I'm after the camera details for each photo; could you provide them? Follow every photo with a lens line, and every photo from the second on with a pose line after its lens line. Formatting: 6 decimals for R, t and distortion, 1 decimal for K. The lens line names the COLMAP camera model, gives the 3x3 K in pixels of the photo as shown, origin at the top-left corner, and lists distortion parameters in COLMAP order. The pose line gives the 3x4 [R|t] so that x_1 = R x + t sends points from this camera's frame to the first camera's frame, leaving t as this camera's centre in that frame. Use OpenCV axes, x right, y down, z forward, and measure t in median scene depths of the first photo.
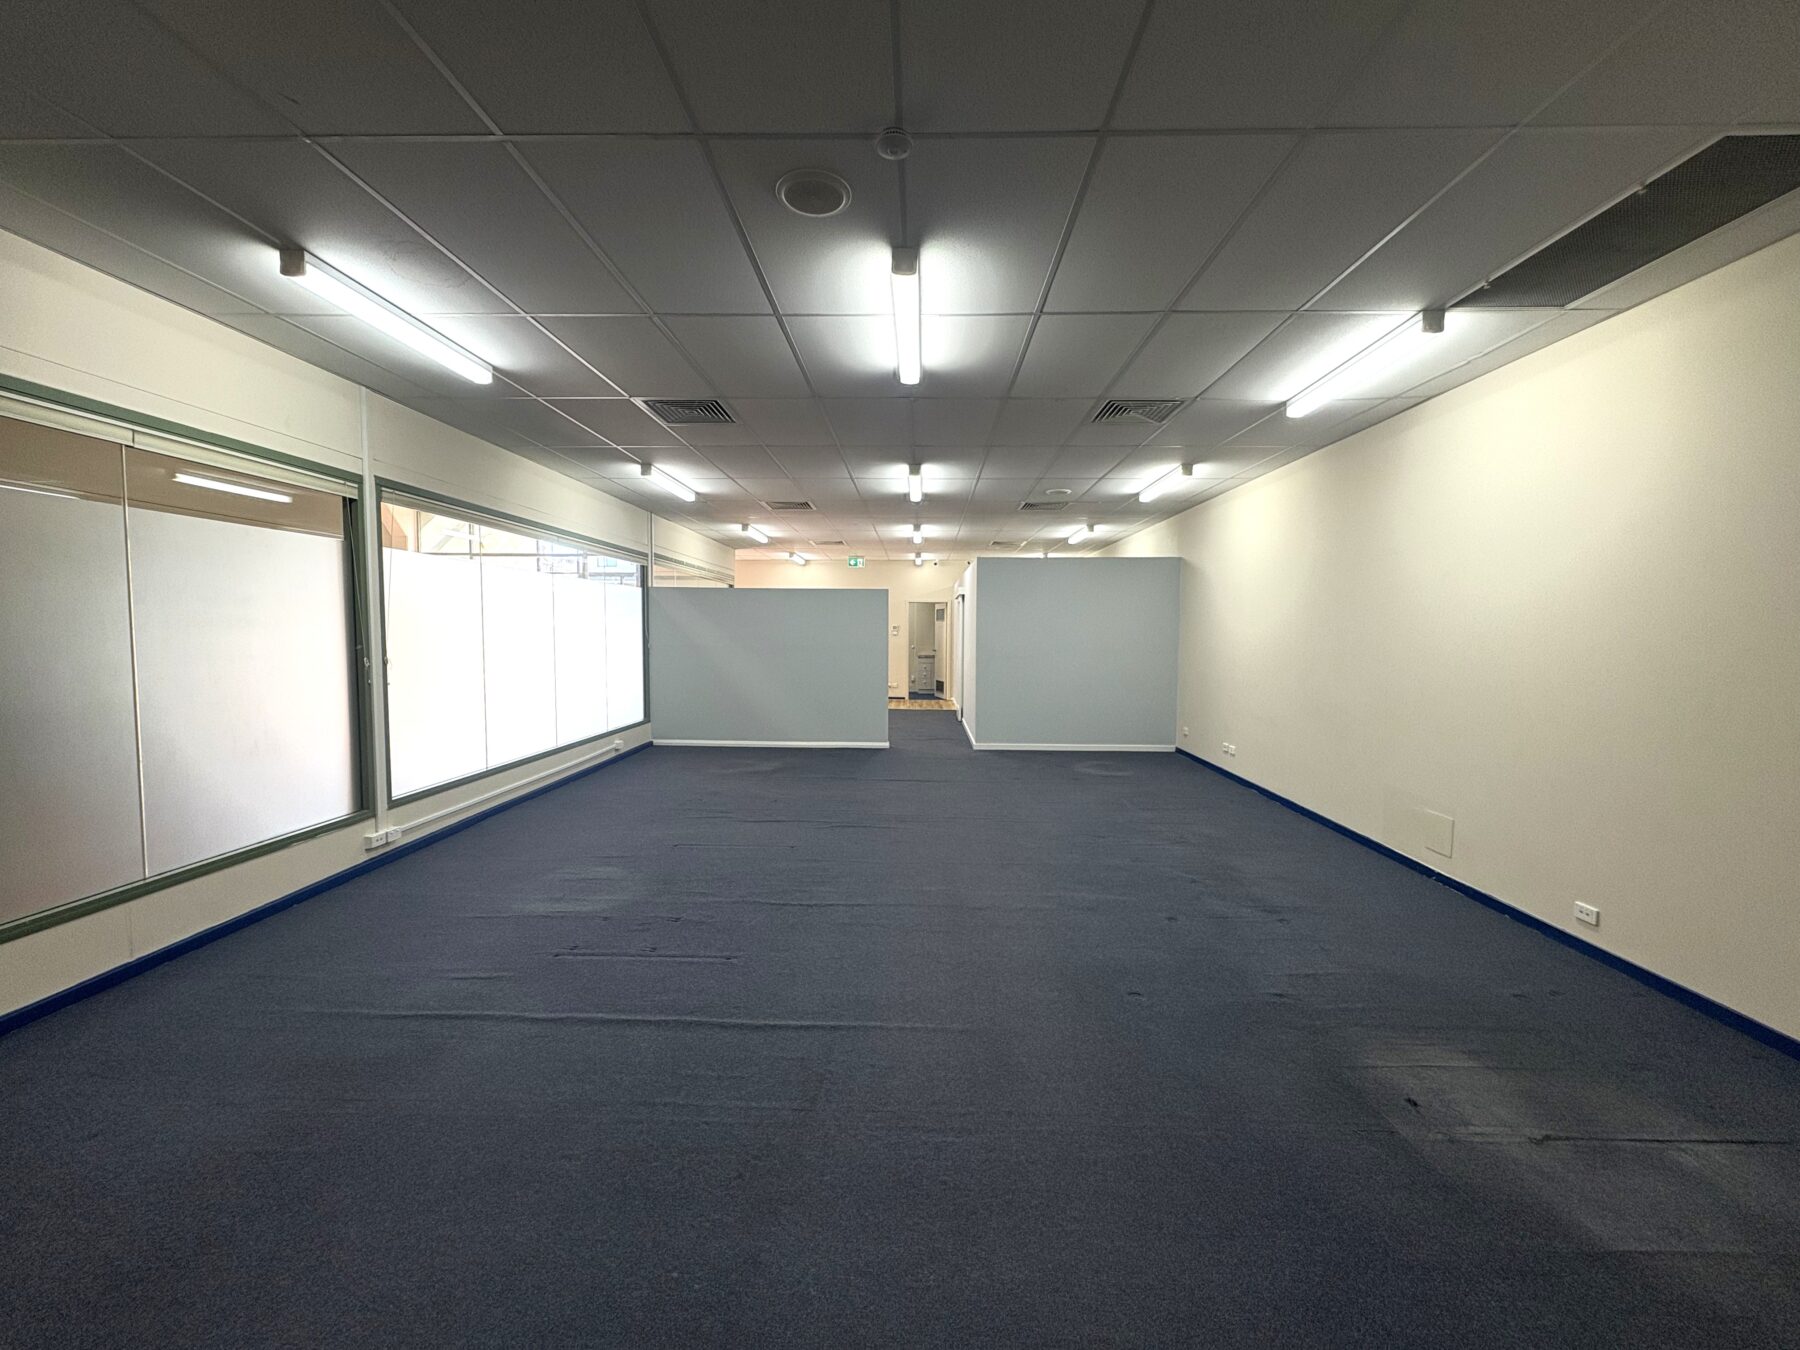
lens RADIAL K [[714.9, 0, 900.2], [0, 714.9, 672.7], [0, 0, 1]] dist [0.002440, 0.000304]
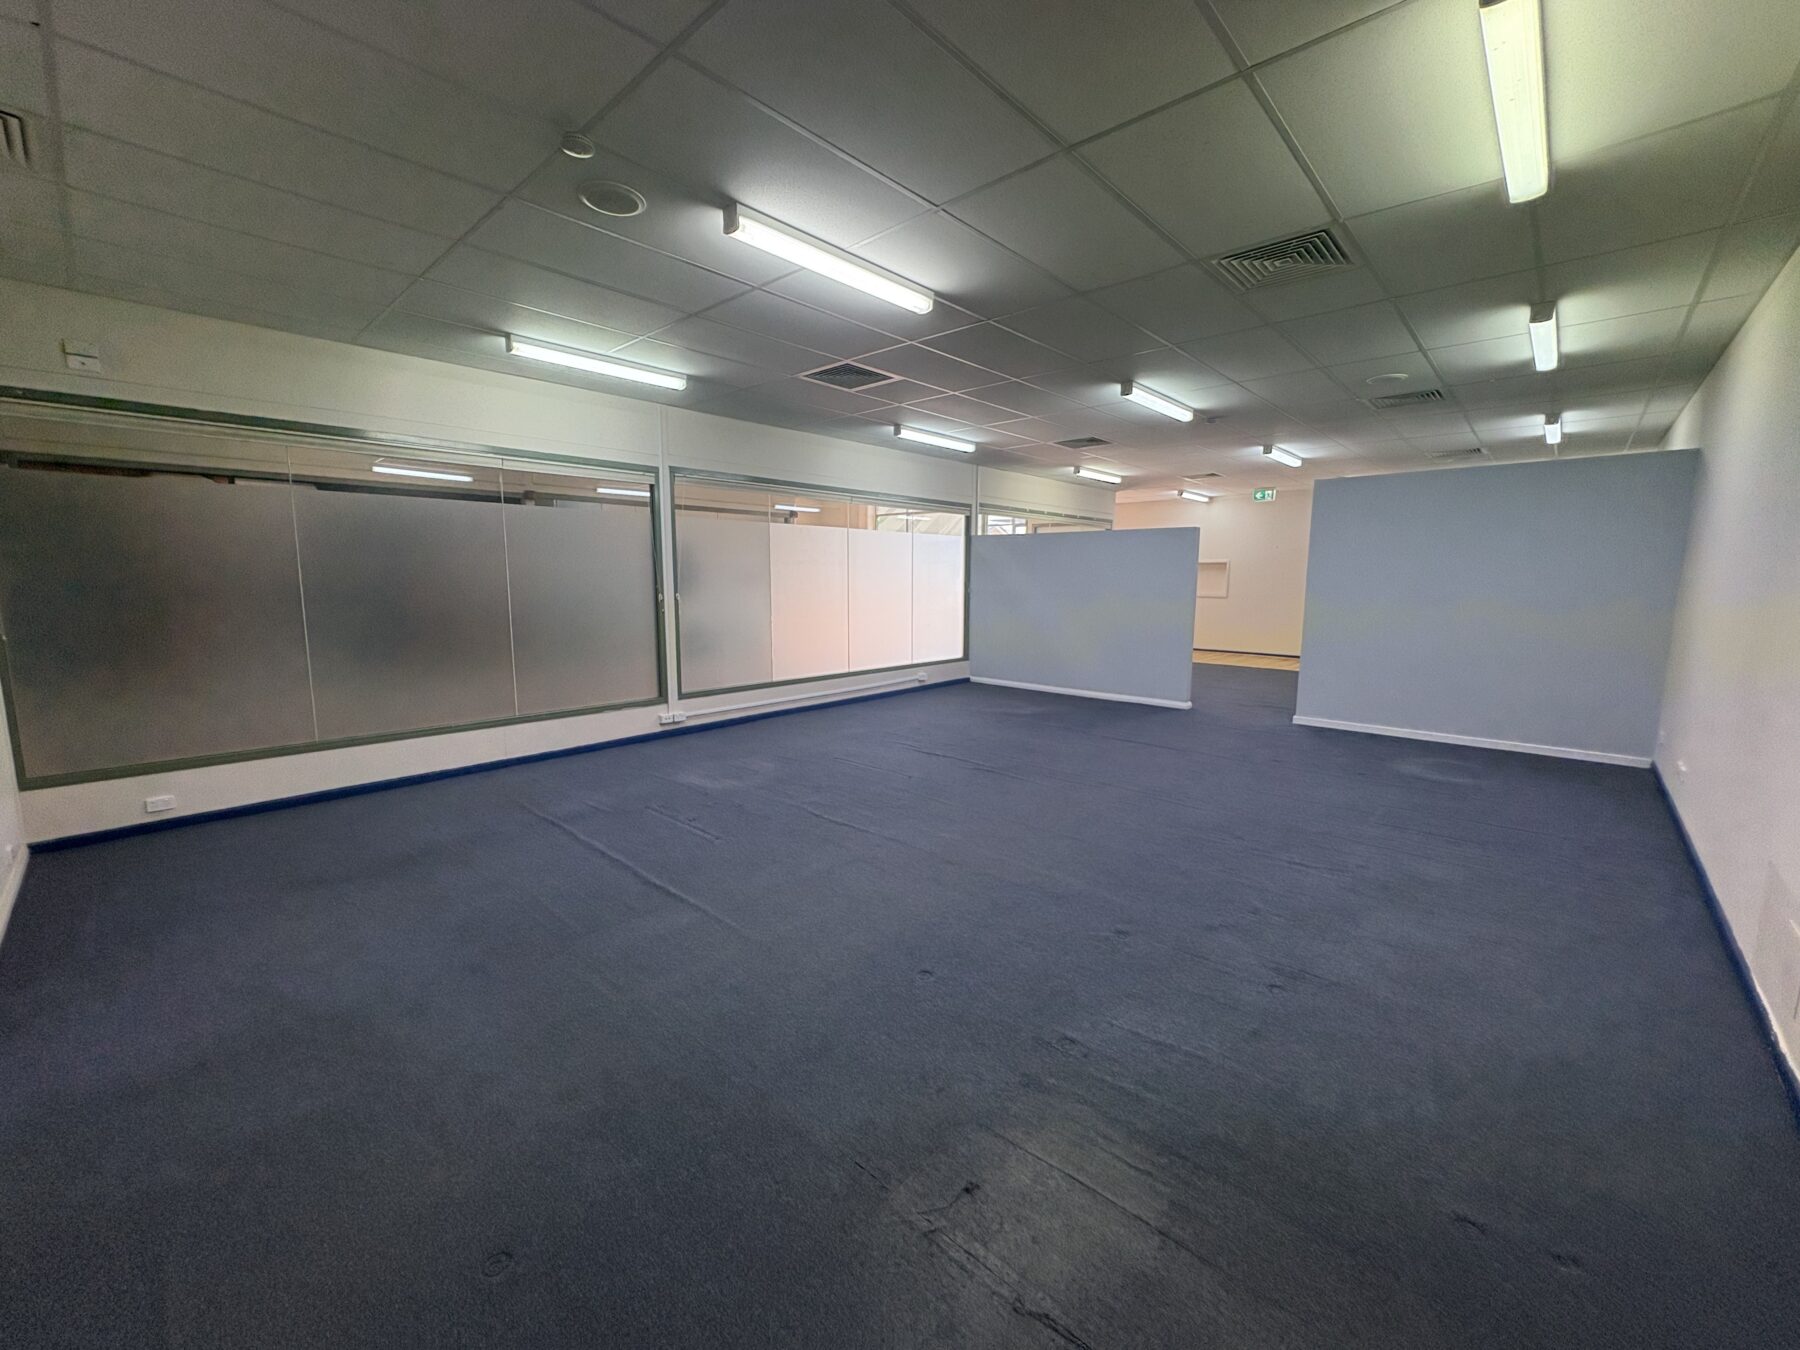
lens RADIAL K [[714.9, 0, 900.2], [0, 714.9, 672.7], [0, 0, 1]] dist [0.002440, 0.000304]
pose [[0.755824, 0.084617, -0.649284, 0.551558], [-0.037528, 0.995583, 0.086062, -0.004292], [0.653698, -0.040681, 0.755661, 0.197973]]
